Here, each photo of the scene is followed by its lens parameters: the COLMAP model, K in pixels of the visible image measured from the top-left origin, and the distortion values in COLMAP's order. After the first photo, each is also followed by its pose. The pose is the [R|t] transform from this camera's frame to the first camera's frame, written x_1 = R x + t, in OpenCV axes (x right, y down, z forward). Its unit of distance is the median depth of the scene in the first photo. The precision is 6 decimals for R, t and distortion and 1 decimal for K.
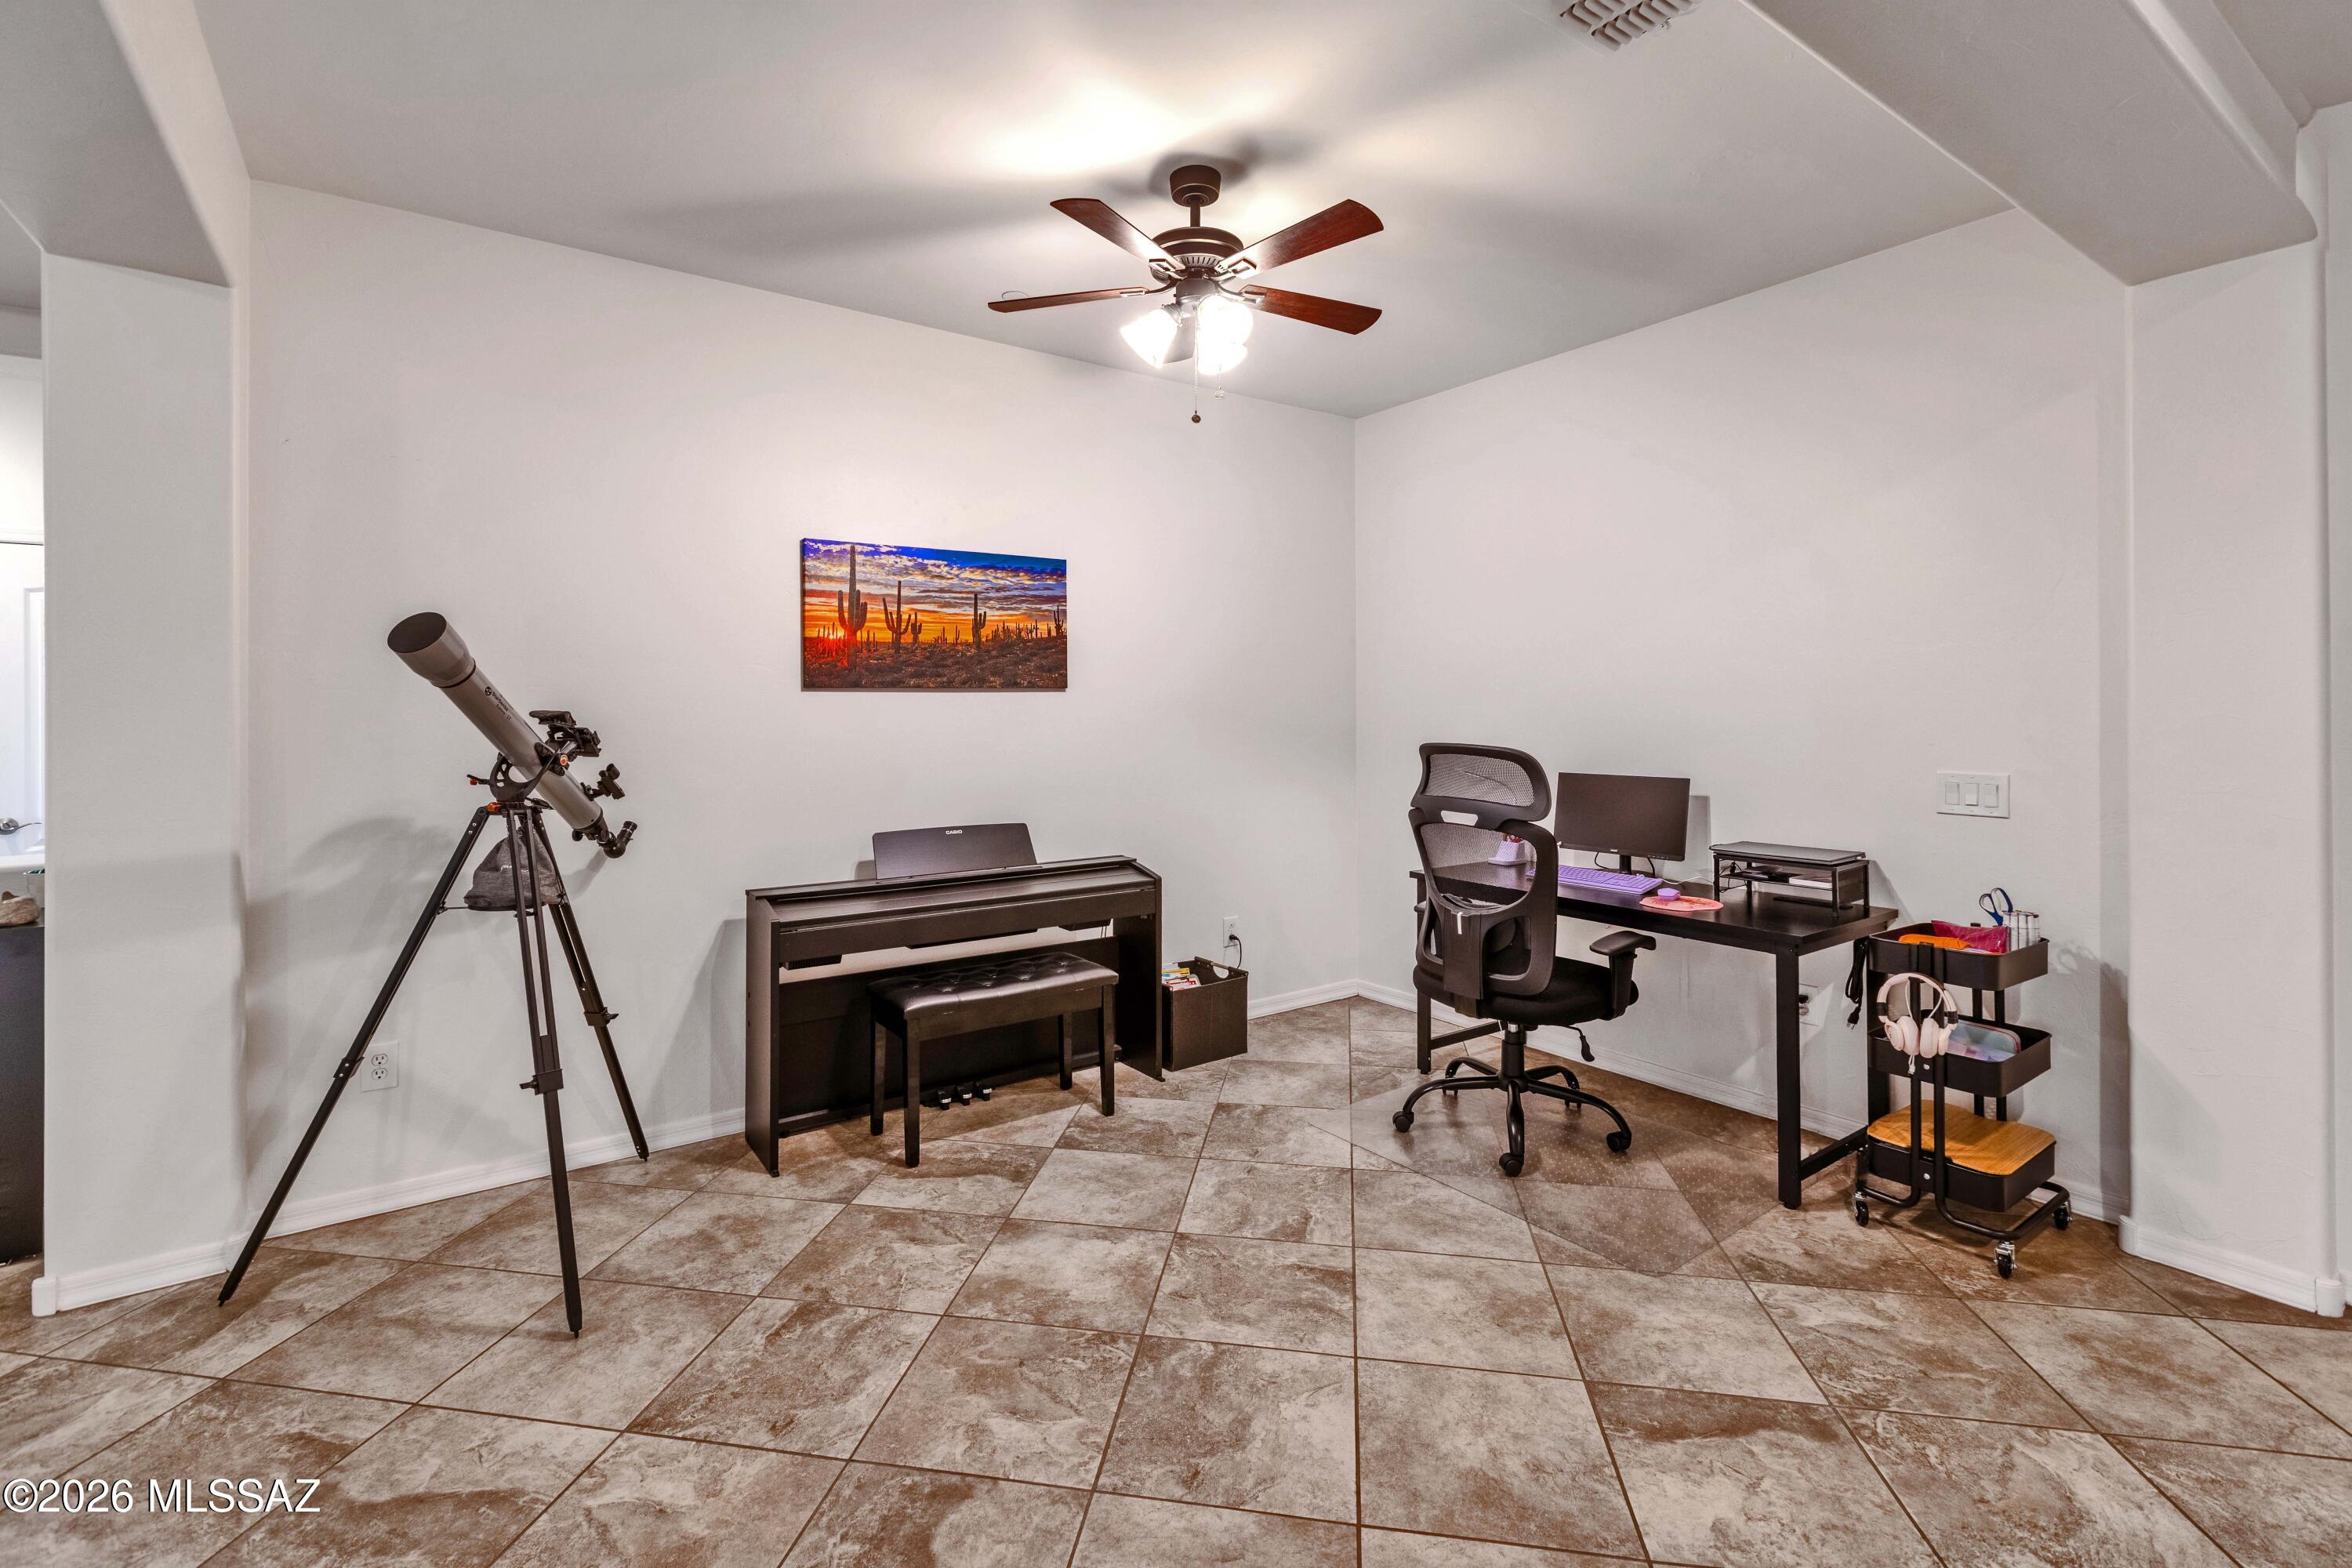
lens RADIAL K [[1122.0, 0, 1111.0], [0, 1122.0, 711.4], [0, 0, 1]] dist [0.002173, 0.000940]
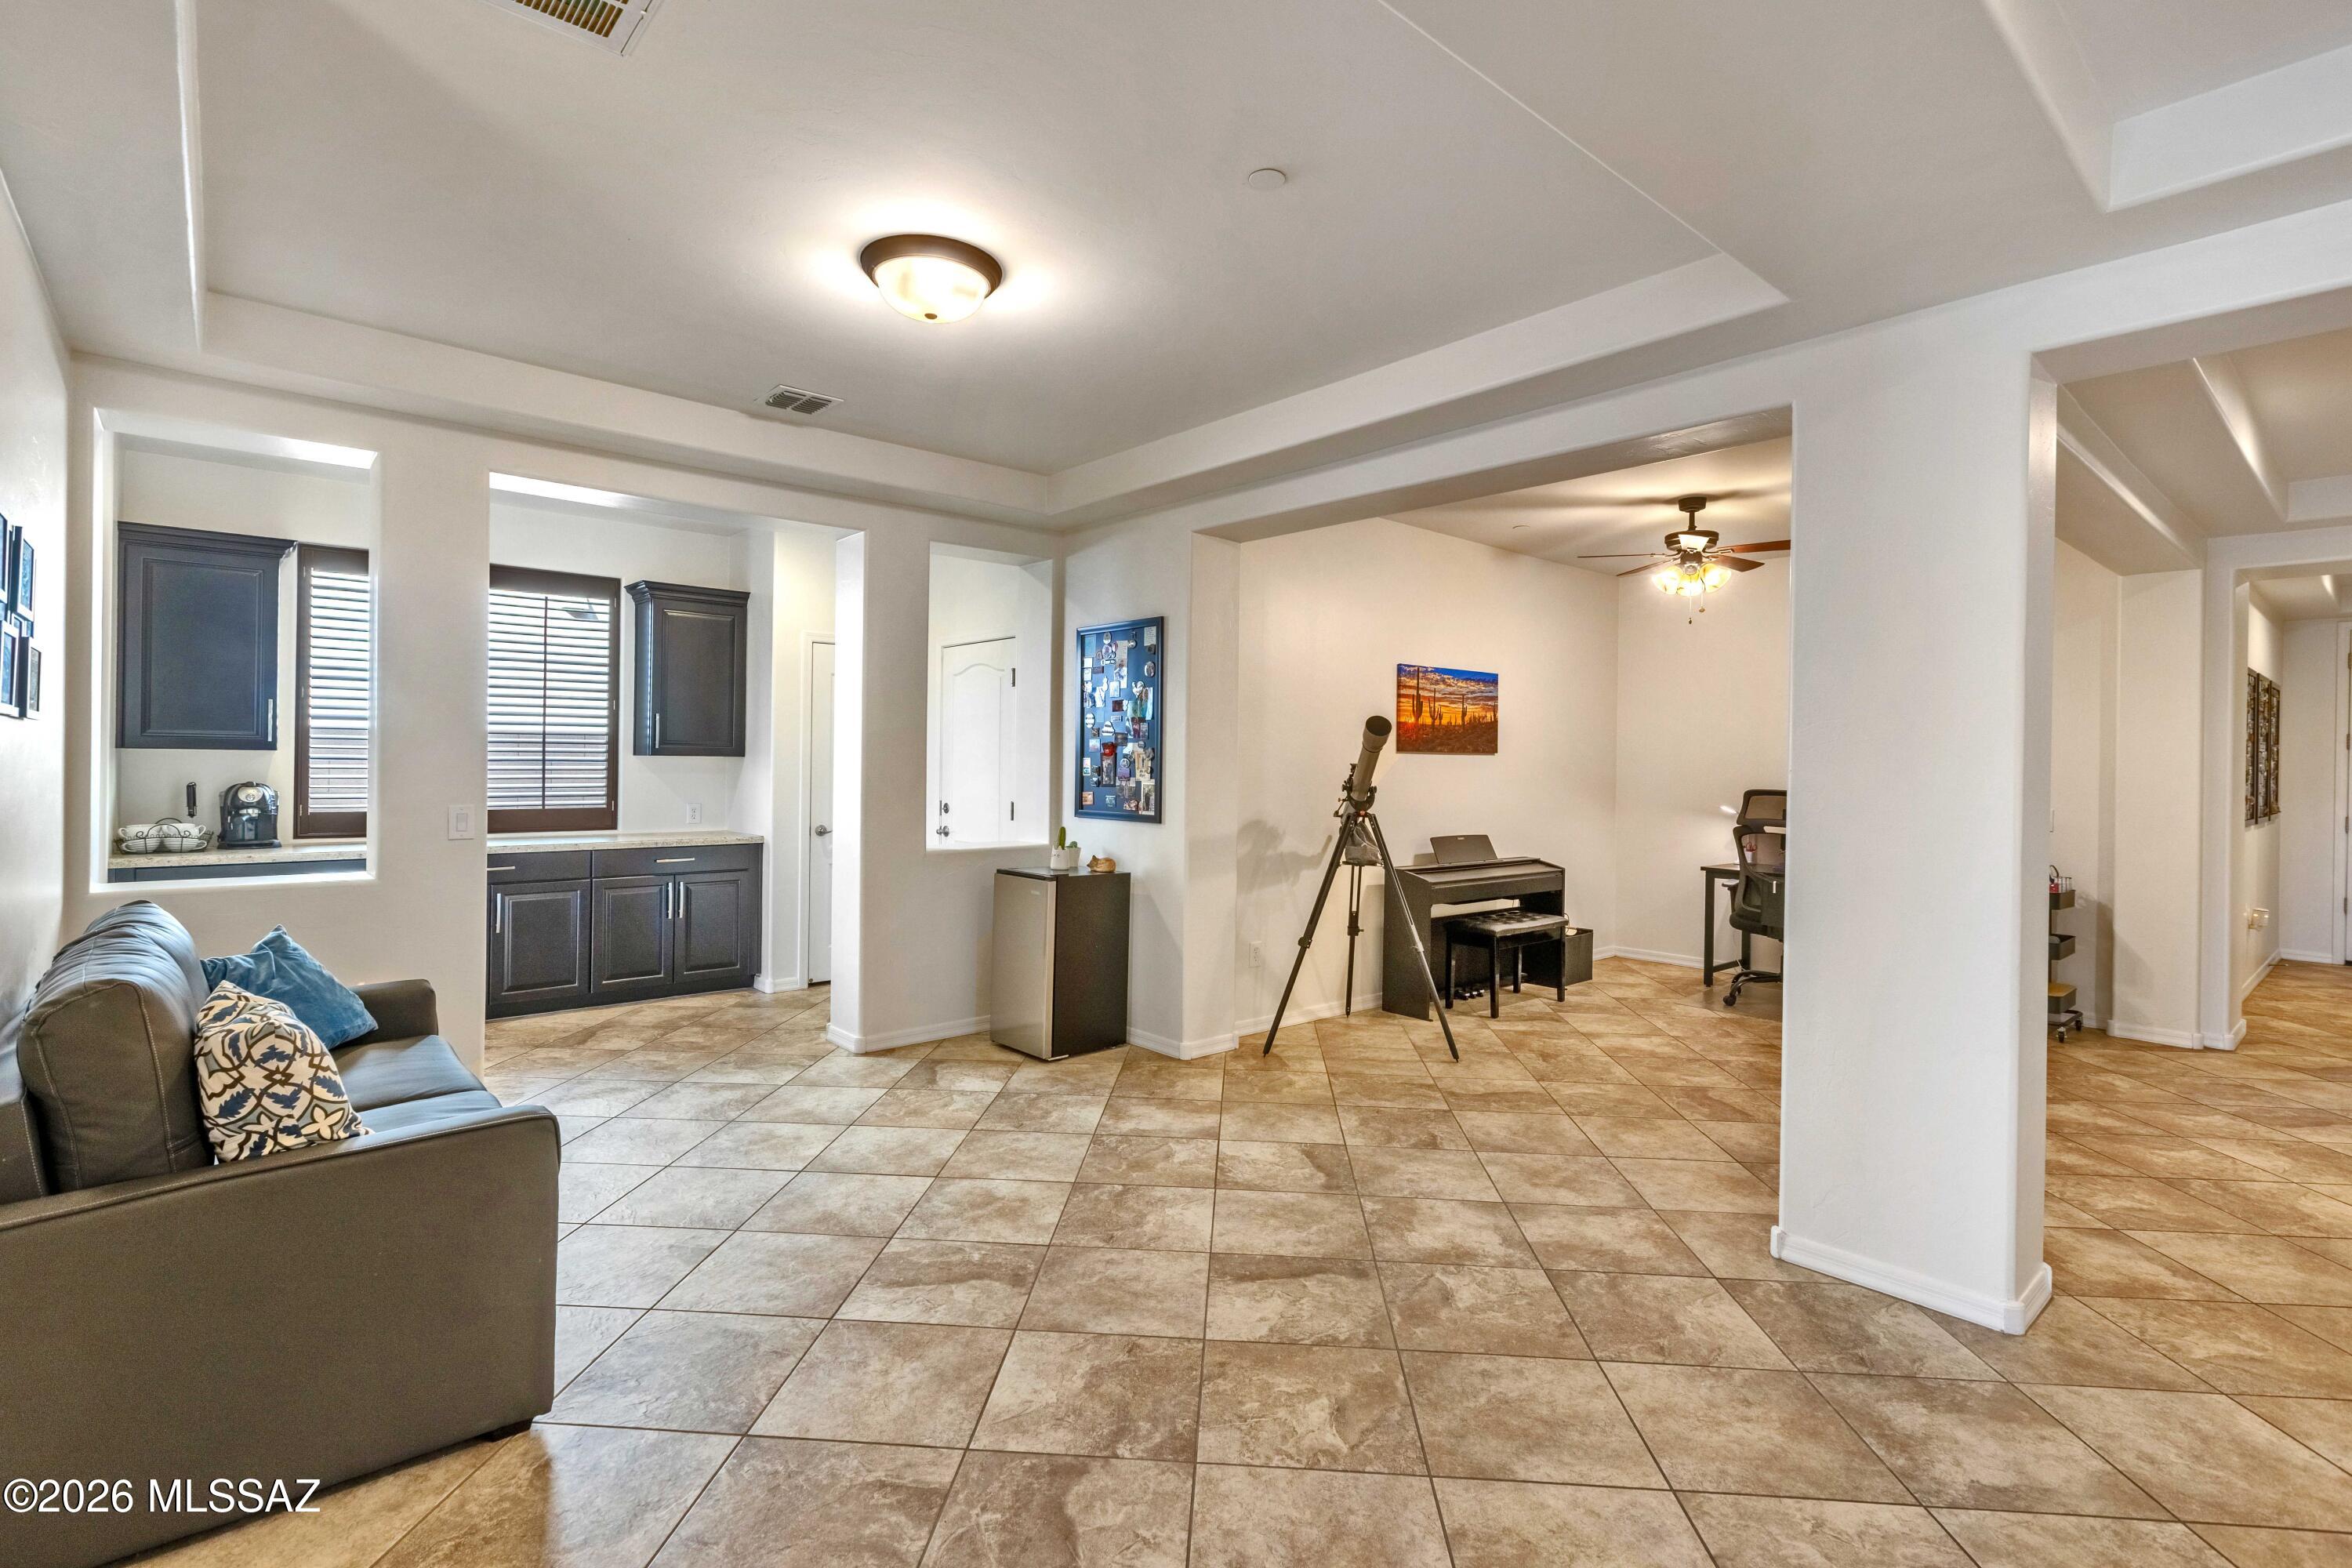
lens RADIAL K [[1122.0, 0, 1185.5], [0, 1122.0, 764.9], [0, 0, 1]] dist [0.002173, 0.000940]
pose [[0.993415, 0.020151, 0.112789, -0.757557], [-0.020077, 0.999797, -0.001796, 0.009092], [-0.112803, -0.000480, 0.993617, -0.636305]]
